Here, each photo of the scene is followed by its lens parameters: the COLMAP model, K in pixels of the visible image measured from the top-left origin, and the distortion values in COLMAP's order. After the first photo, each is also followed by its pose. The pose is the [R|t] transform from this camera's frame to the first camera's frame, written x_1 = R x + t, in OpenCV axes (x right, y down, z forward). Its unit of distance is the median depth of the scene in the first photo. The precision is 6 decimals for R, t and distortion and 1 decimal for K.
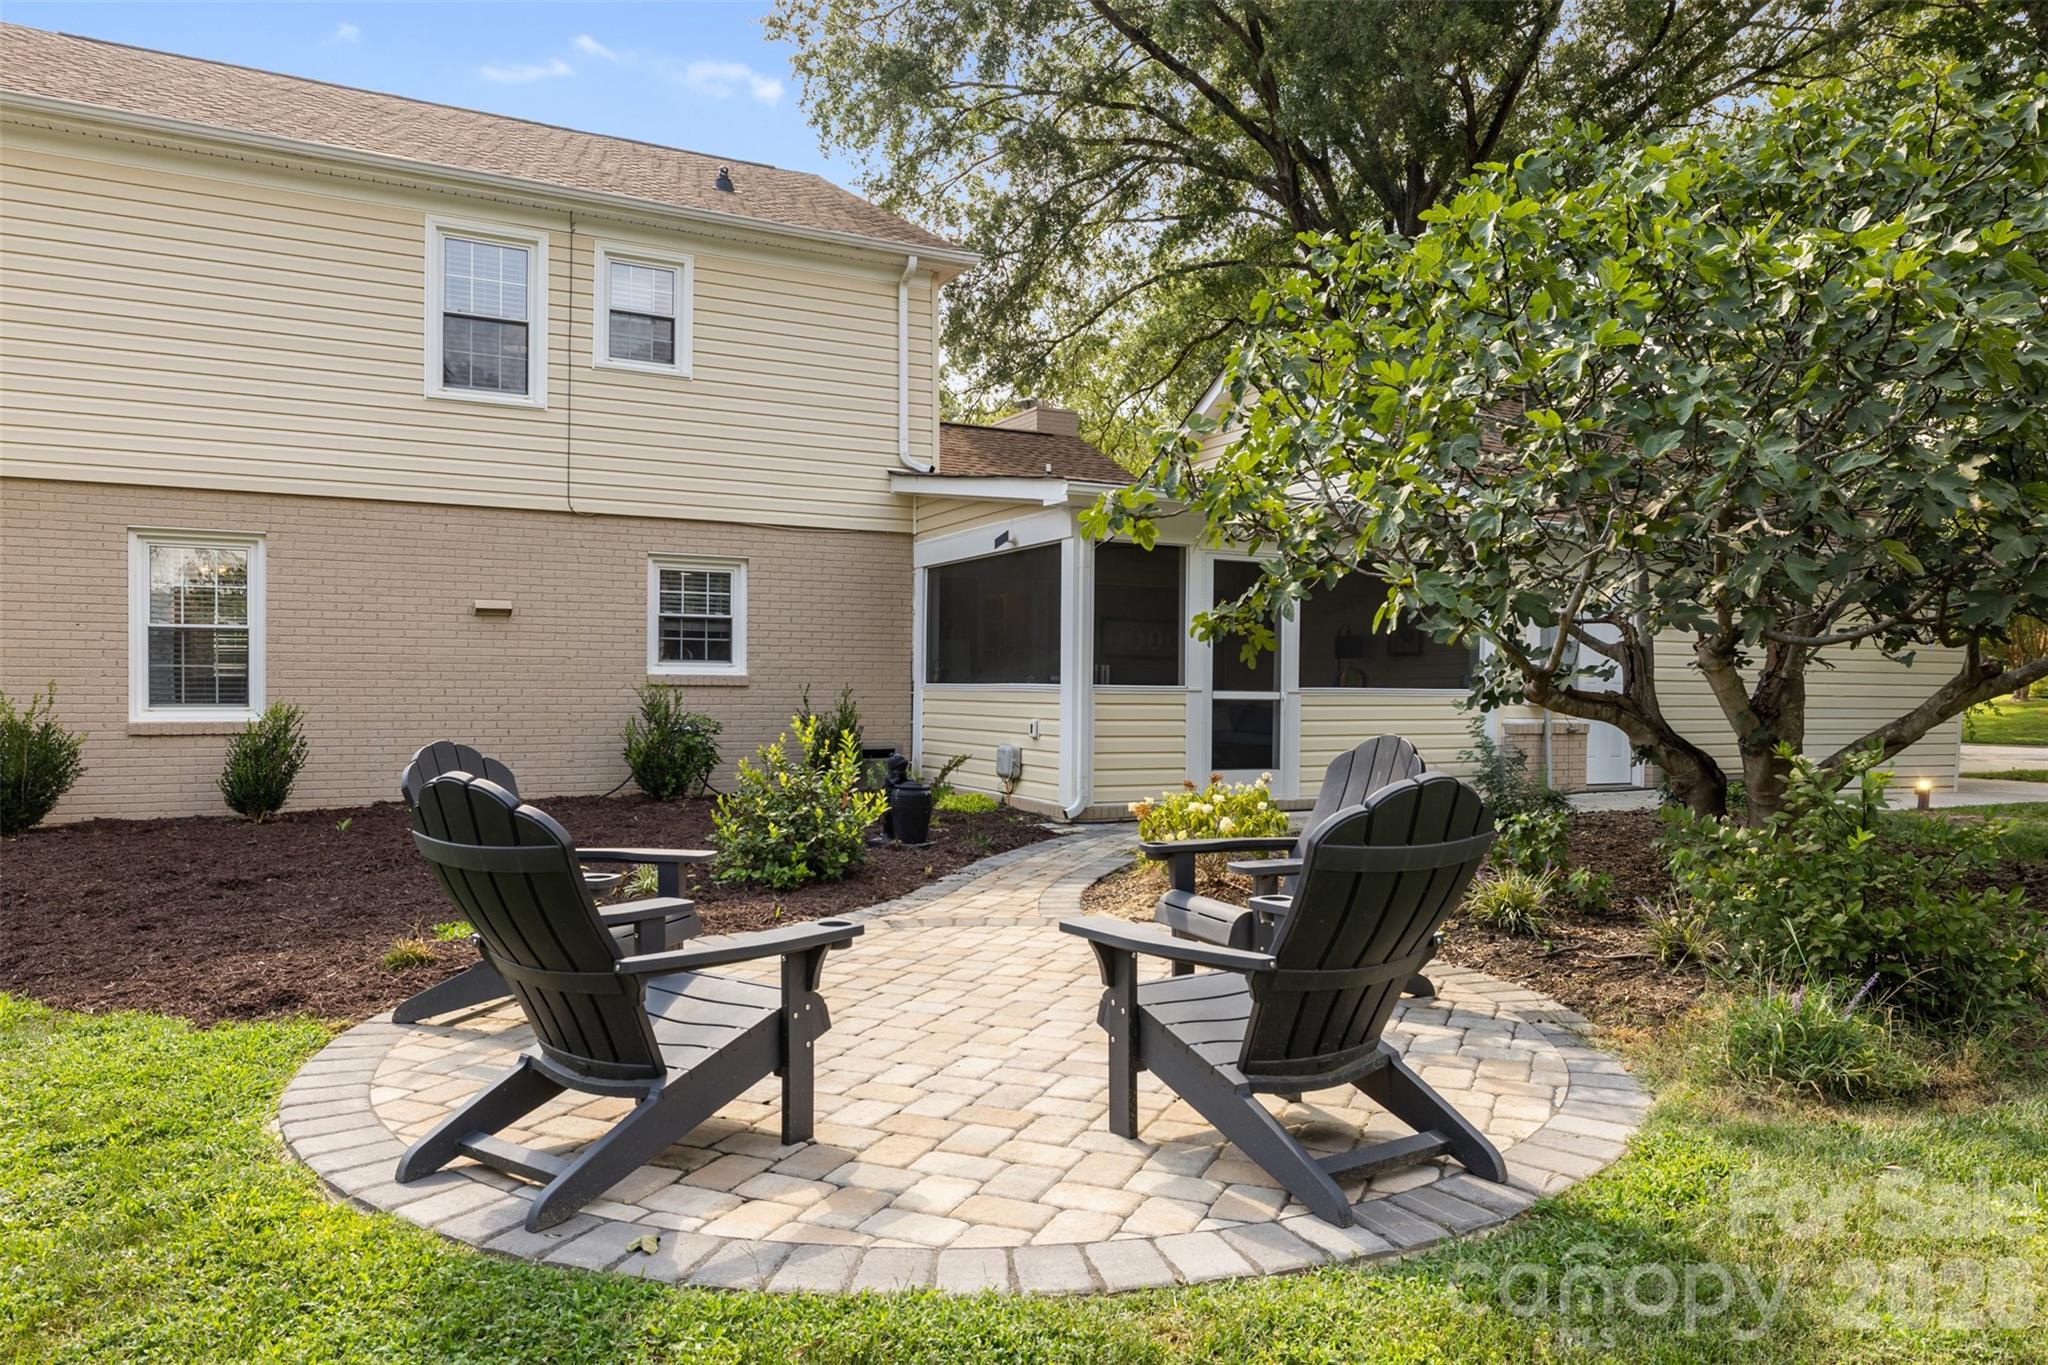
lens RADIAL K [[1367.2, 0, 1022.7], [0, 1367.2, 688.1], [0, 0, 1]] dist [0.006384, 0.001237]
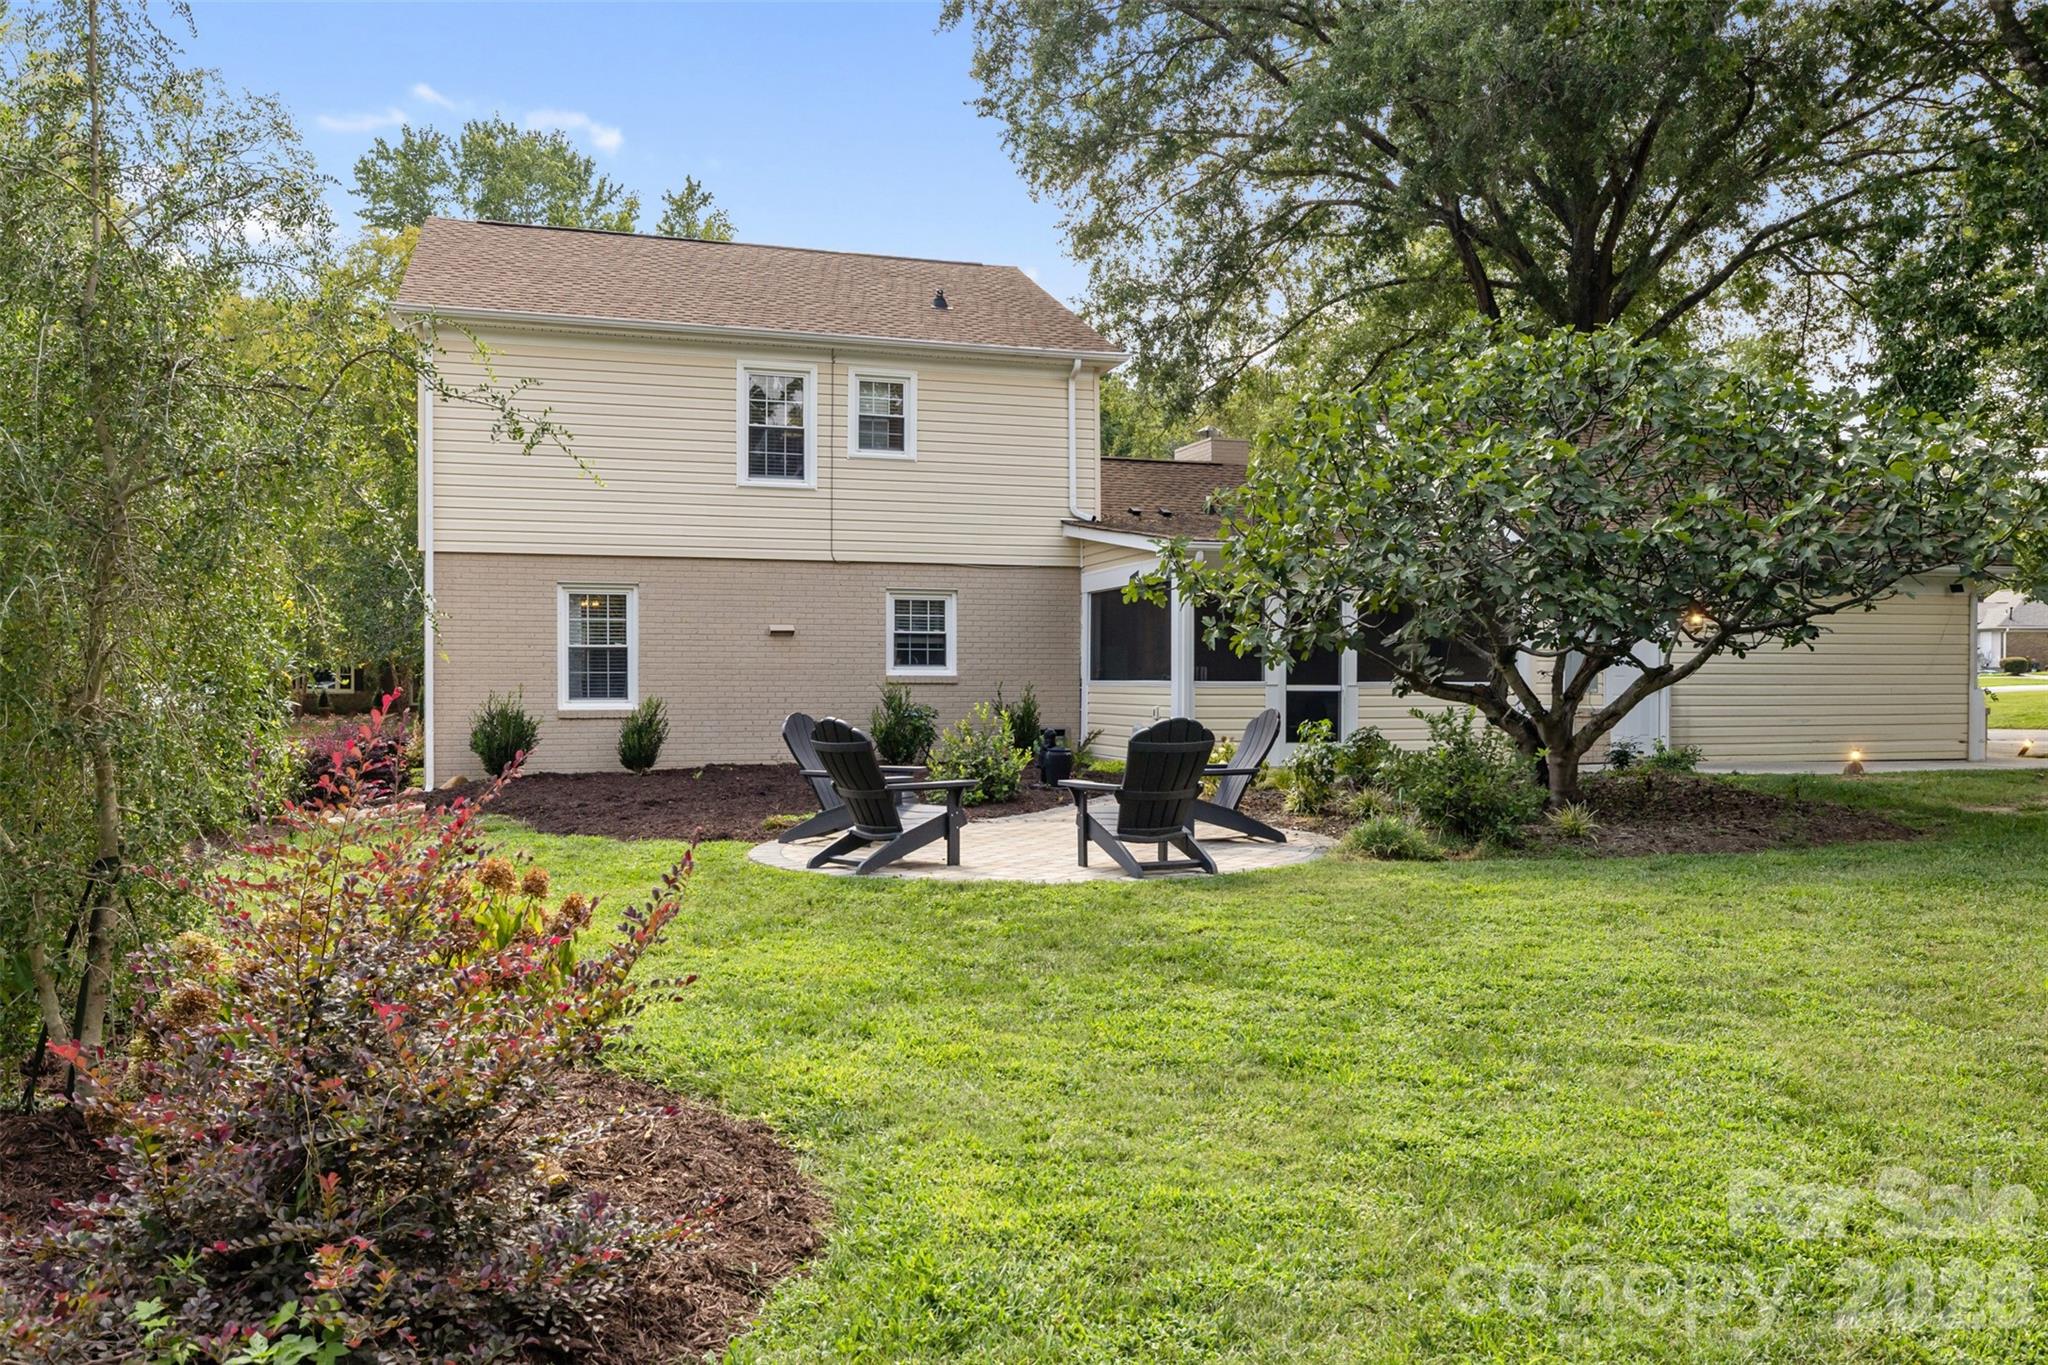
lens RADIAL K [[1532.7, 0, 1024.7], [0, 1532.7, 682.5], [0, 0, 1]] dist [0.000563, -0.000075]
pose [[0.985280, -0.006193, -0.170837, 0.137576], [0.006192, 0.999981, -0.000538, -0.001456], [0.170837, -0.000528, 0.985299, -0.539353]]
